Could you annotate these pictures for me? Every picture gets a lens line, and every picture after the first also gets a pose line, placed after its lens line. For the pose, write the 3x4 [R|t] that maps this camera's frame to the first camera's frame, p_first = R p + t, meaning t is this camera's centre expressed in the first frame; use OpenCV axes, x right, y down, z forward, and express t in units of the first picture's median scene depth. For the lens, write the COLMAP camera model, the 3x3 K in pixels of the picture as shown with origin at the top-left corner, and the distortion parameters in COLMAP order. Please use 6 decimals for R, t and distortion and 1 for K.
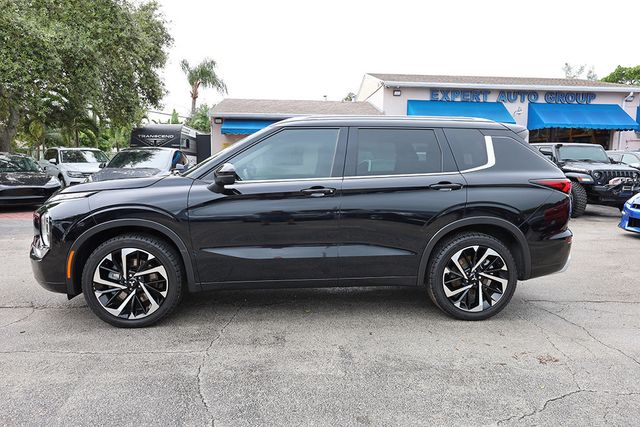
lens RADIAL K [[452.8, 0, 322.3], [0, 452.8, 209.5], [0, 0, 1]] dist [0.000055, 0.002941]
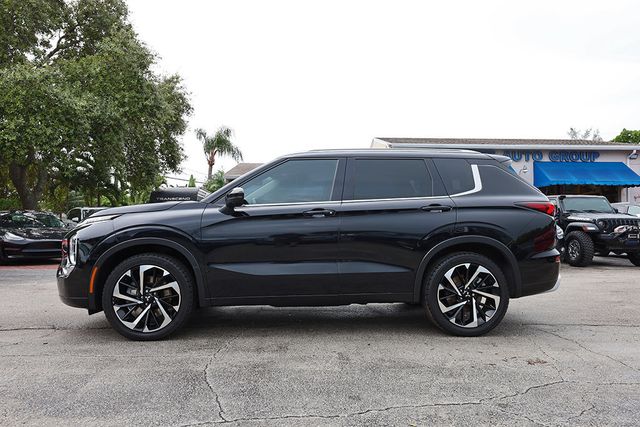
lens RADIAL K [[452.8, 0, 322.3], [0, 452.8, 209.5], [0, 0, 1]] dist [0.000055, 0.002941]
pose [[0.999499, -0.011397, -0.029530, 0.029957], [0.006939, 0.989133, -0.146861, 0.107255], [0.030883, 0.146583, 0.988716, -0.084107]]
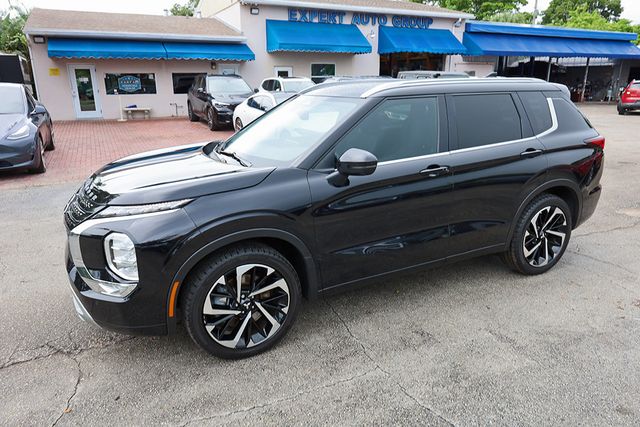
lens RADIAL K [[458.0, 0, 318.9], [0, 458.0, 207.5], [0, 0, 1]] dist [0.002780, 0.003101]
pose [[0.923943, -0.117096, 0.364167, -0.540766], [0.053570, 0.982223, 0.179913, -0.138232], [-0.378761, -0.146721, 0.913791, 0.218999]]
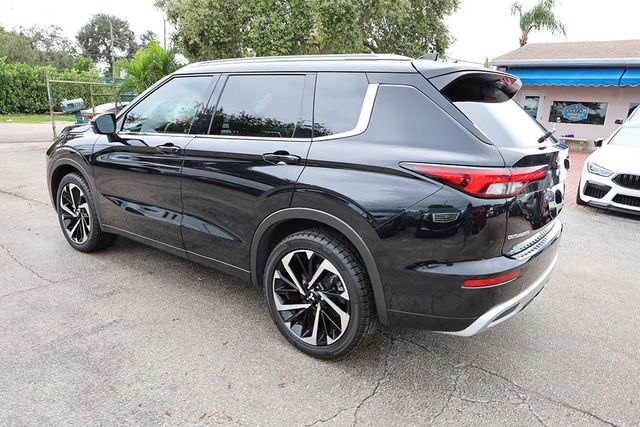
lens RADIAL K [[453.1, 0, 331.0], [0, 453.1, 213.5], [0, 0, 1]] dist [-0.003150, -0.000677]
pose [[0.749885, 0.177937, -0.637189, 0.770994], [-0.106279, 0.983042, 0.149442, -0.077655], [0.652975, -0.044344, 0.756080, 0.505264]]
